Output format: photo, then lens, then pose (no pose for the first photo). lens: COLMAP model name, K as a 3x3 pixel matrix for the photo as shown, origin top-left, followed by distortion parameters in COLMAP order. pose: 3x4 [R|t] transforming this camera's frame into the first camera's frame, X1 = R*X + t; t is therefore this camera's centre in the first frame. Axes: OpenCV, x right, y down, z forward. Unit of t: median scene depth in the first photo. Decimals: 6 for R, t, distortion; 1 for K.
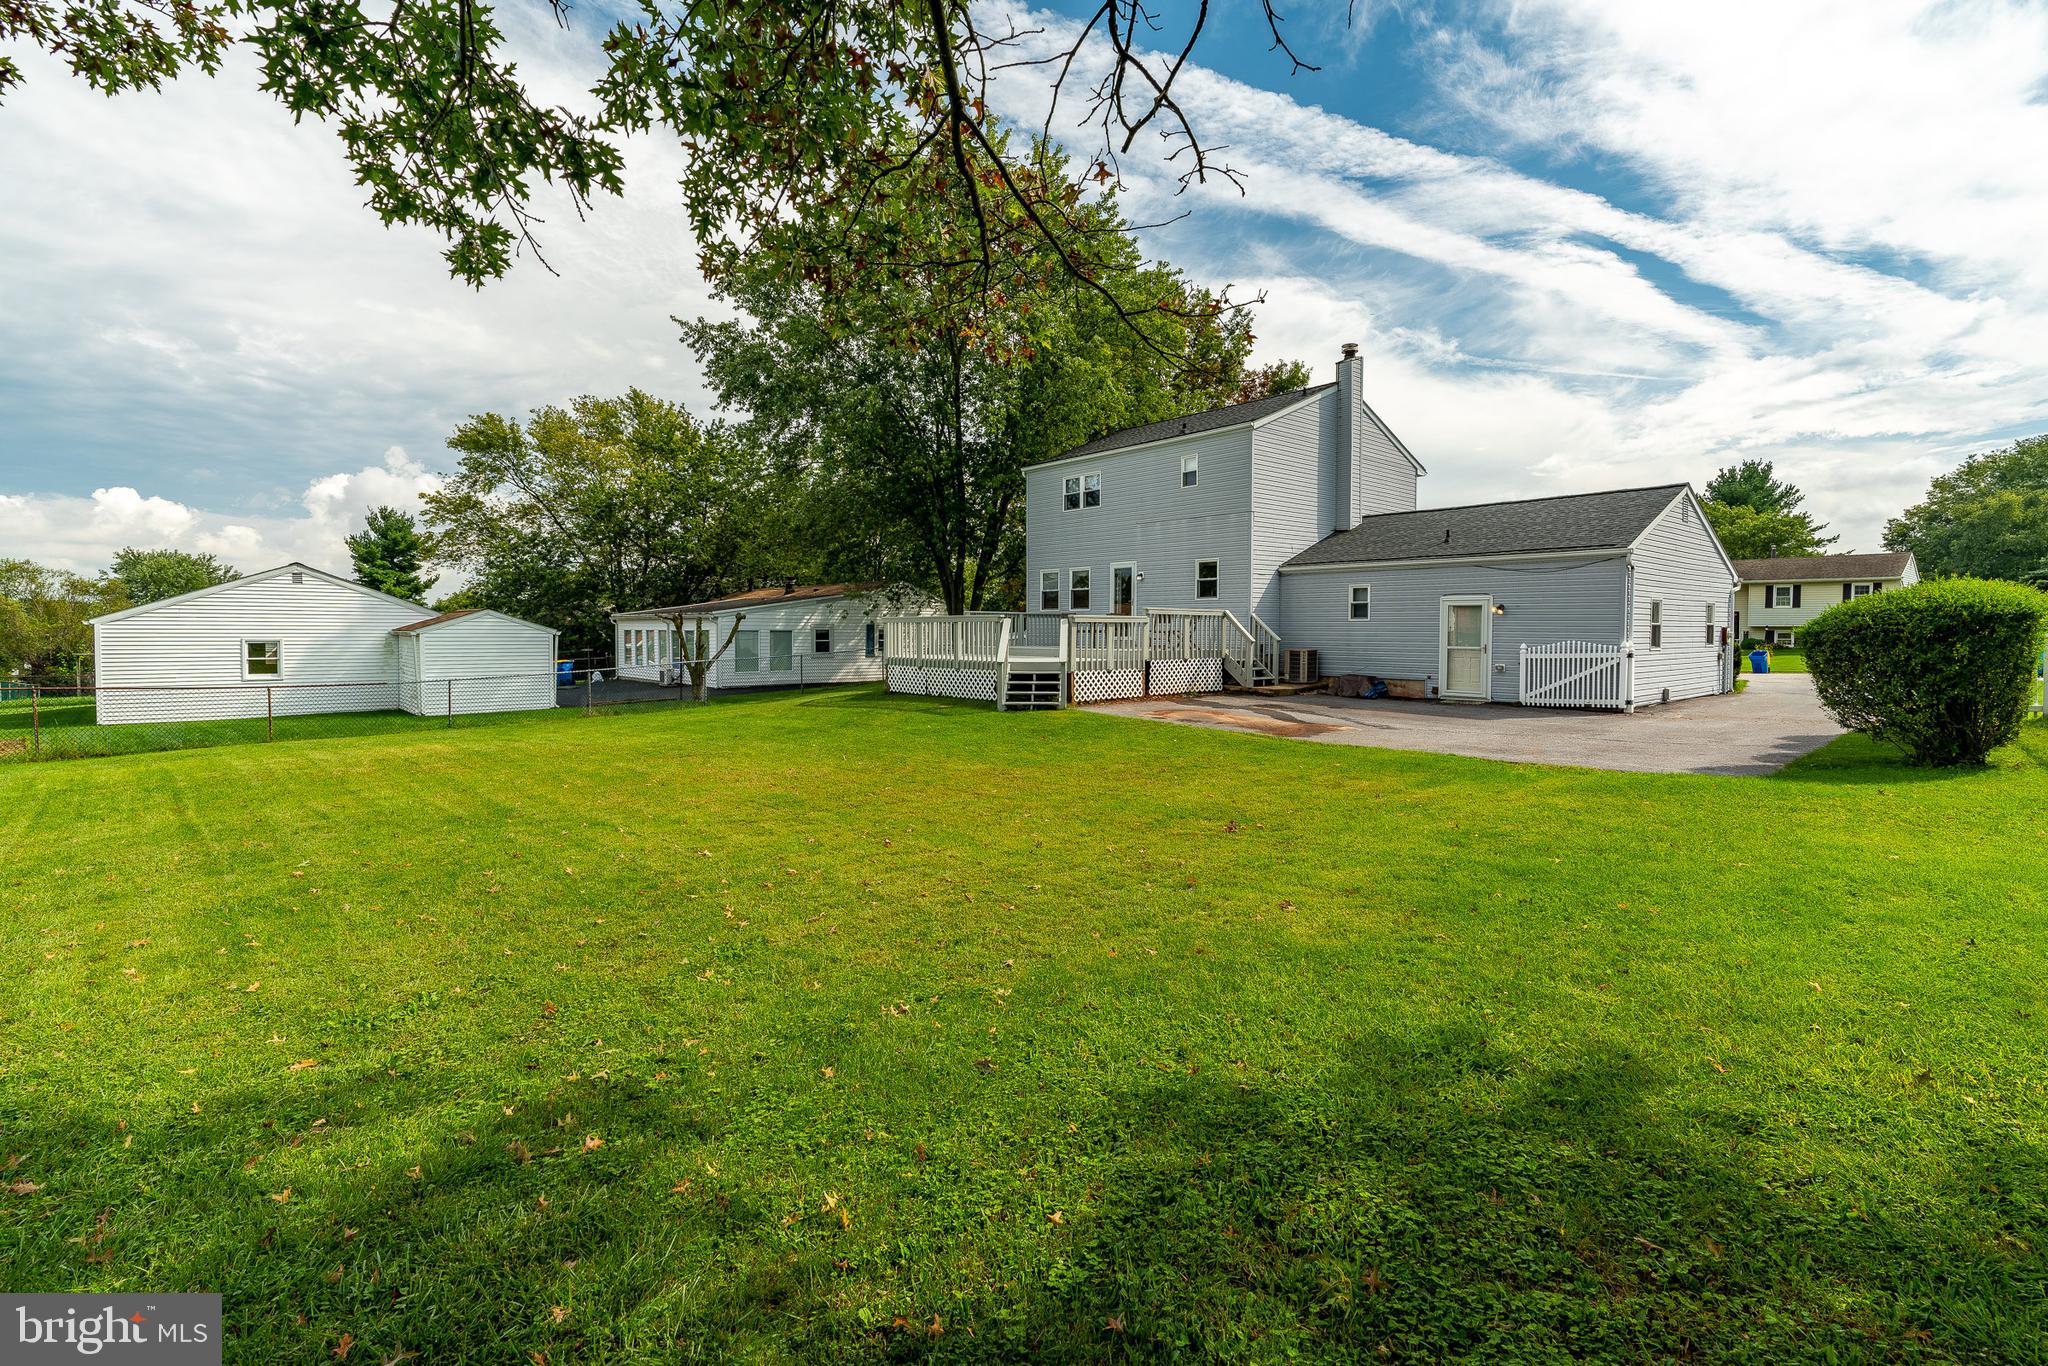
lens RADIAL K [[946.9, 0, 1030.7], [0, 946.9, 626.1], [0, 0, 1]] dist [-0.000516, 0.000314]
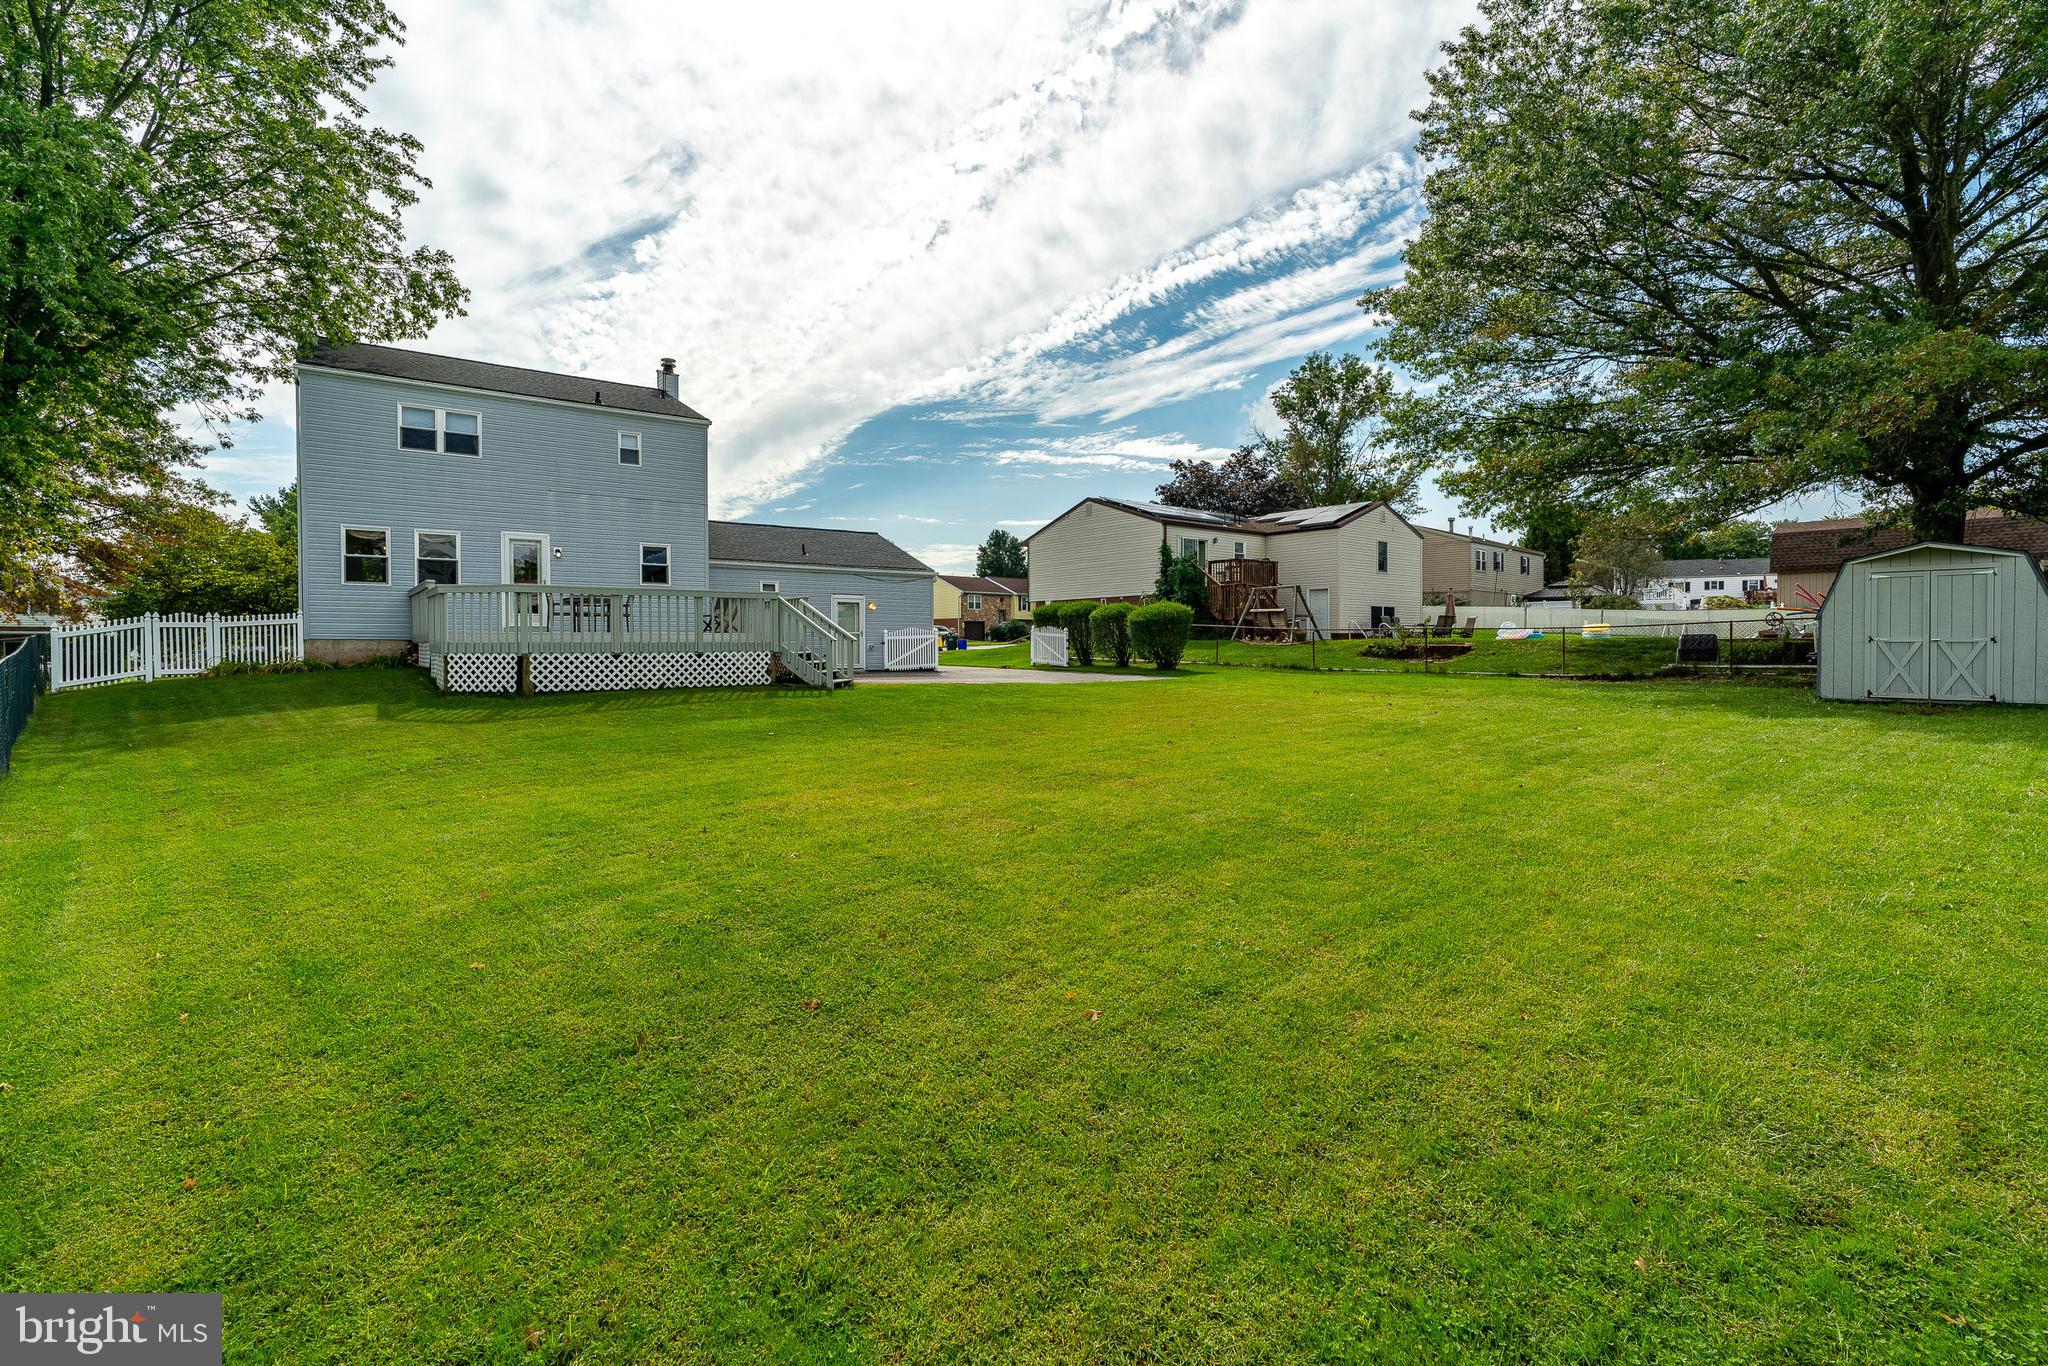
lens RADIAL K [[947.7, 0, 1029.5], [0, 947.7, 651.6], [0, 0, 1]] dist [0.000967, 0.000138]
pose [[0.059265, -0.008903, 0.998203, -0.870060], [0.000915, 0.999960, 0.008864, 0.036549], [-0.998242, 0.000388, 0.059271, 0.625233]]
